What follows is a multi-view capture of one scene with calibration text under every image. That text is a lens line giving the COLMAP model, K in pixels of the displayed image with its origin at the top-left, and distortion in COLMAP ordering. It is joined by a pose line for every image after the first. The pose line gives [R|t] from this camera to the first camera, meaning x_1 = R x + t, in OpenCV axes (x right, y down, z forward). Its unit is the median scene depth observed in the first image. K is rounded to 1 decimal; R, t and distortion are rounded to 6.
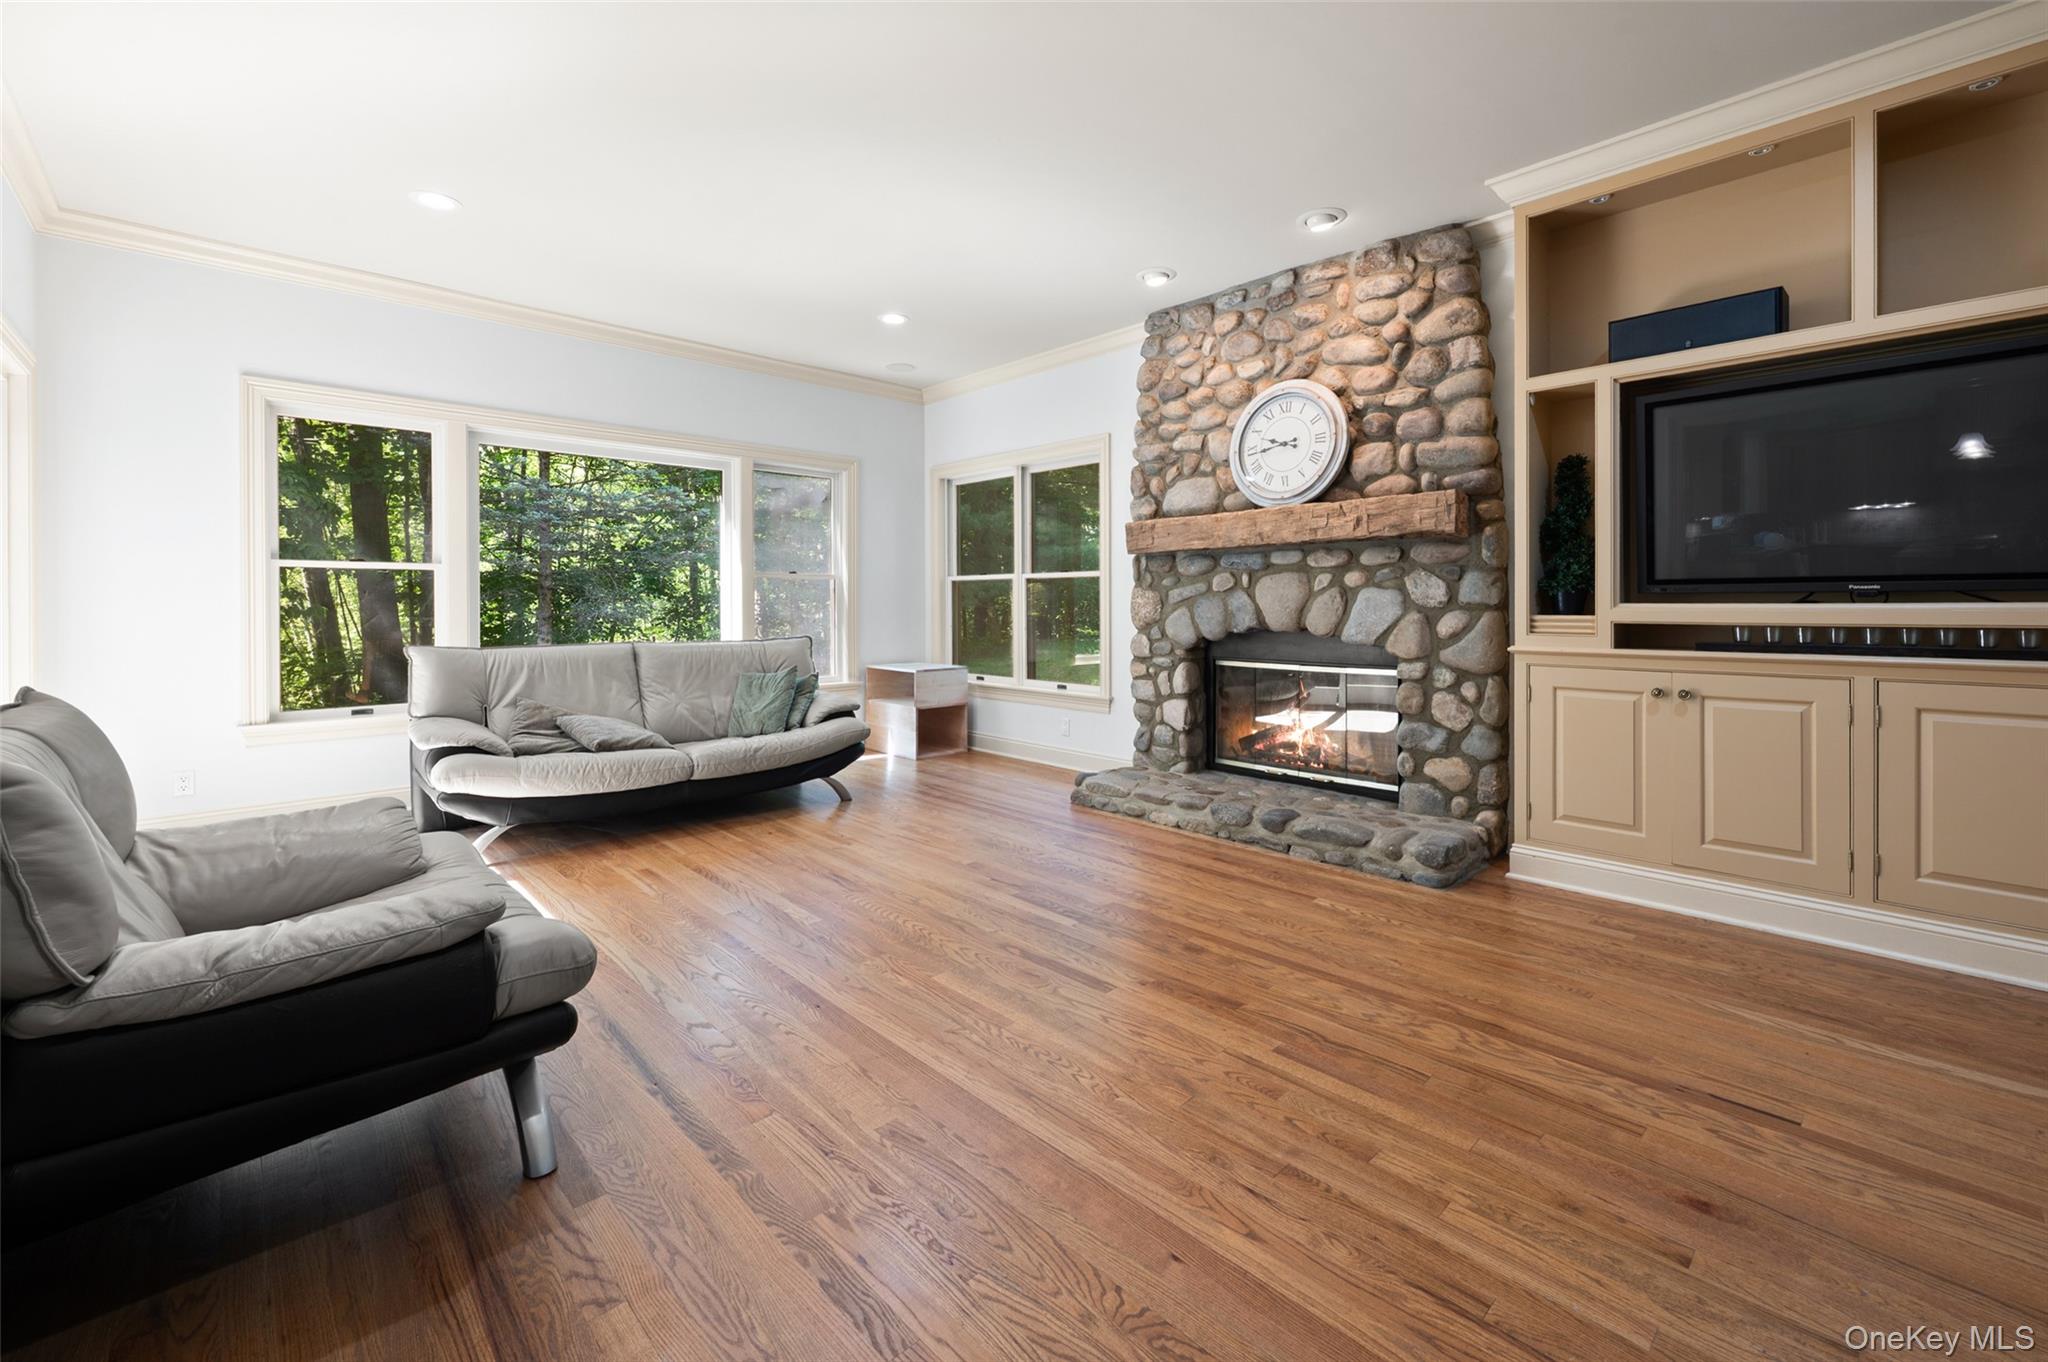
lens RADIAL K [[824.9, 0, 1021.3], [0, 824.9, 600.7], [0, 0, 1]] dist [-0.000826, 0.000001]
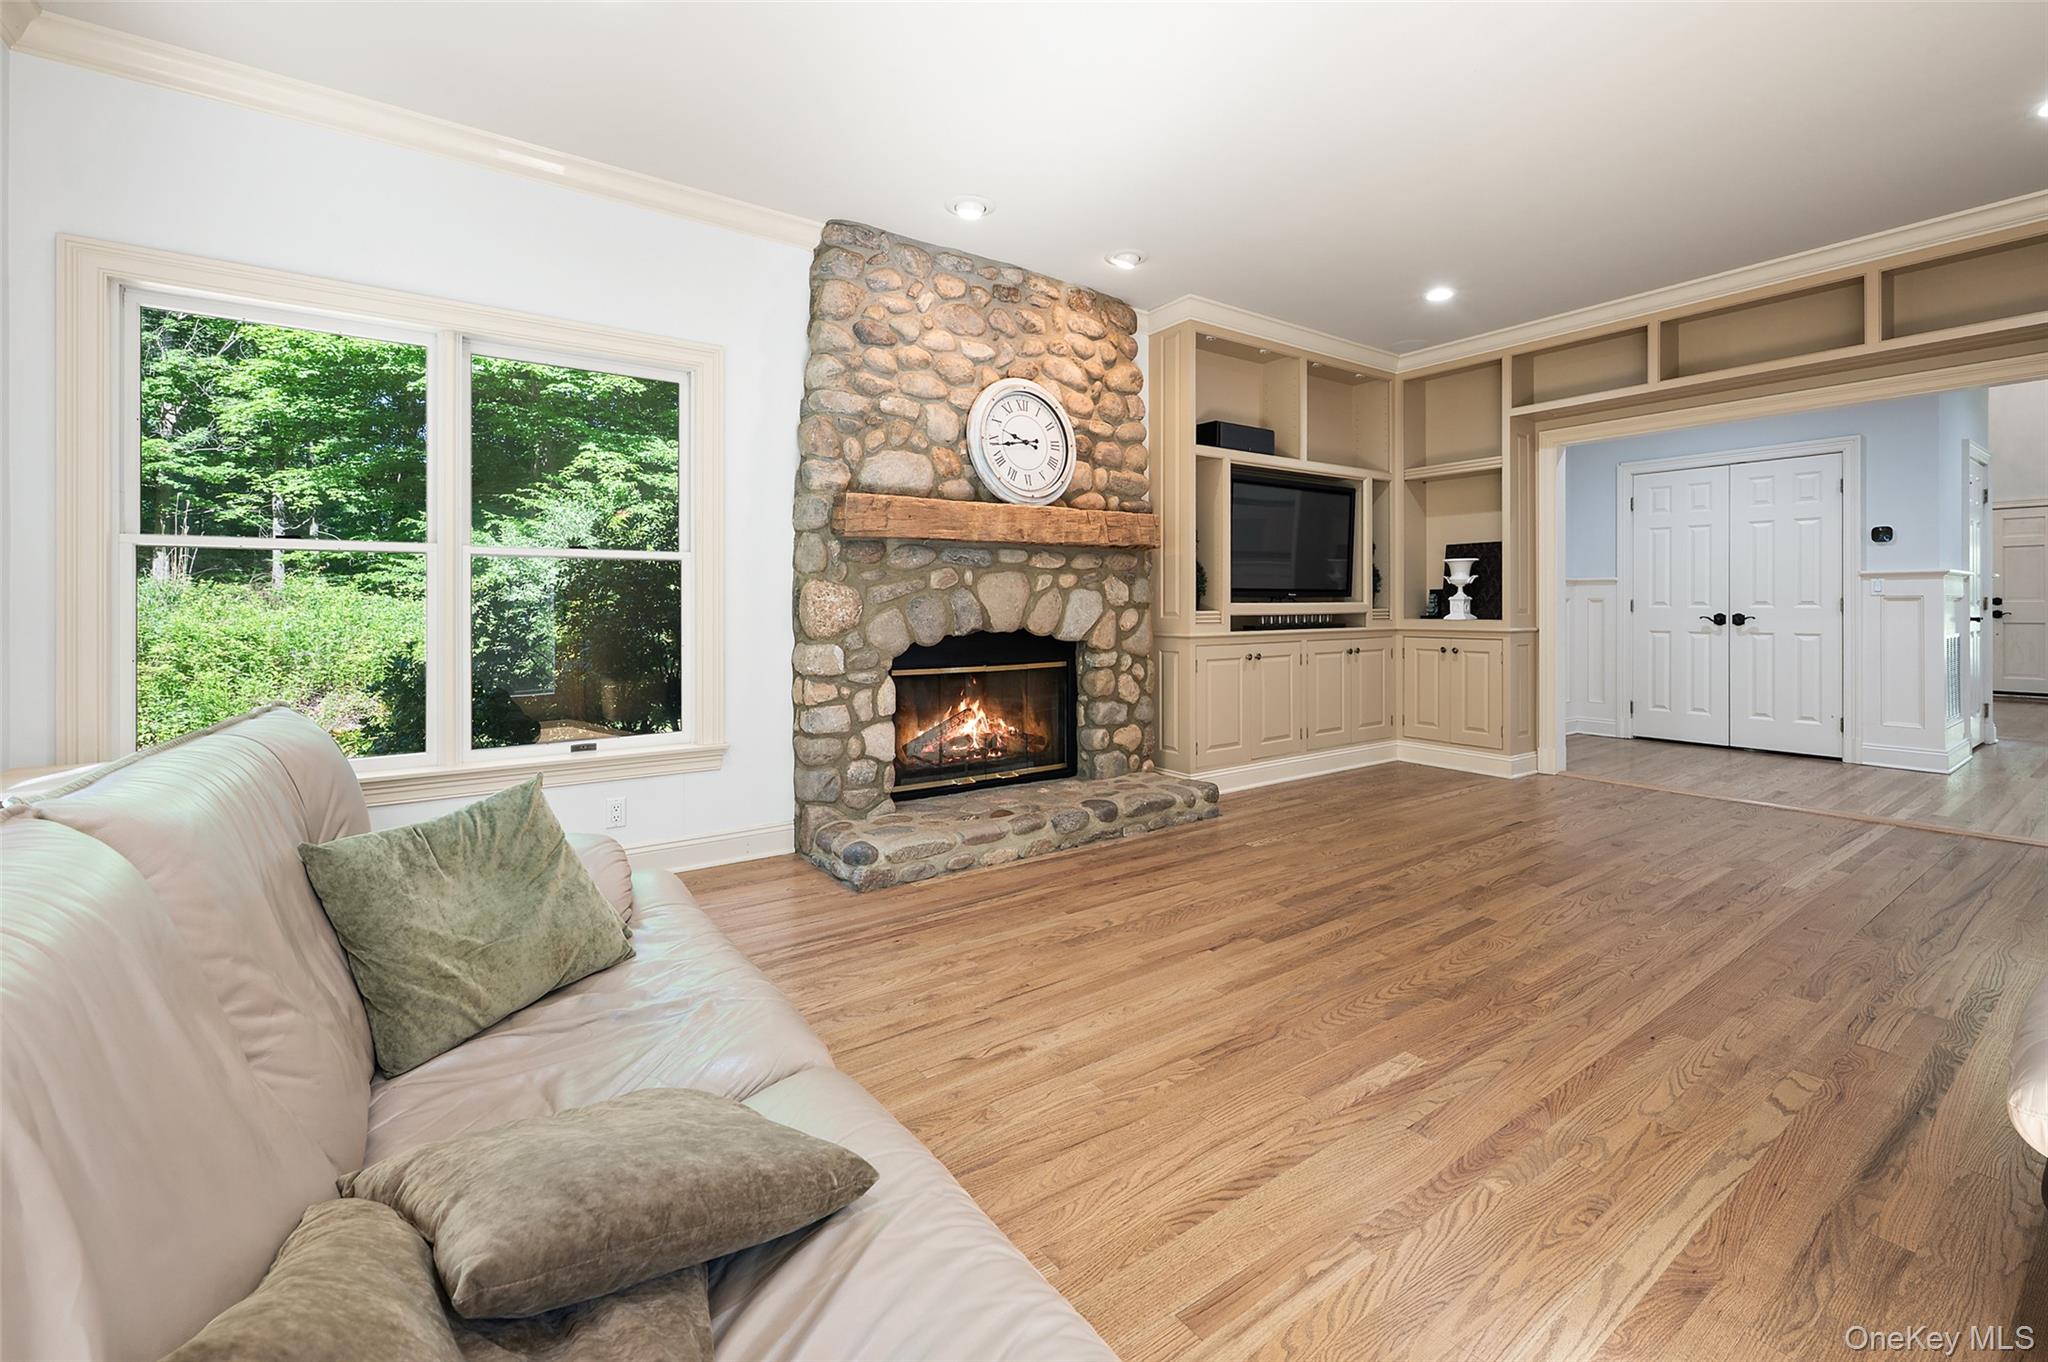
lens RADIAL K [[851.3, 0, 1056.4], [0, 851.3, 597.1], [0, 0, 1]] dist [0.001204, 0.000362]
pose [[0.135504, 0.008129, 0.990743, -0.707892], [-0.002966, 0.999965, -0.007799, 0.004374], [-0.990772, -0.001881, 0.135523, 0.844200]]
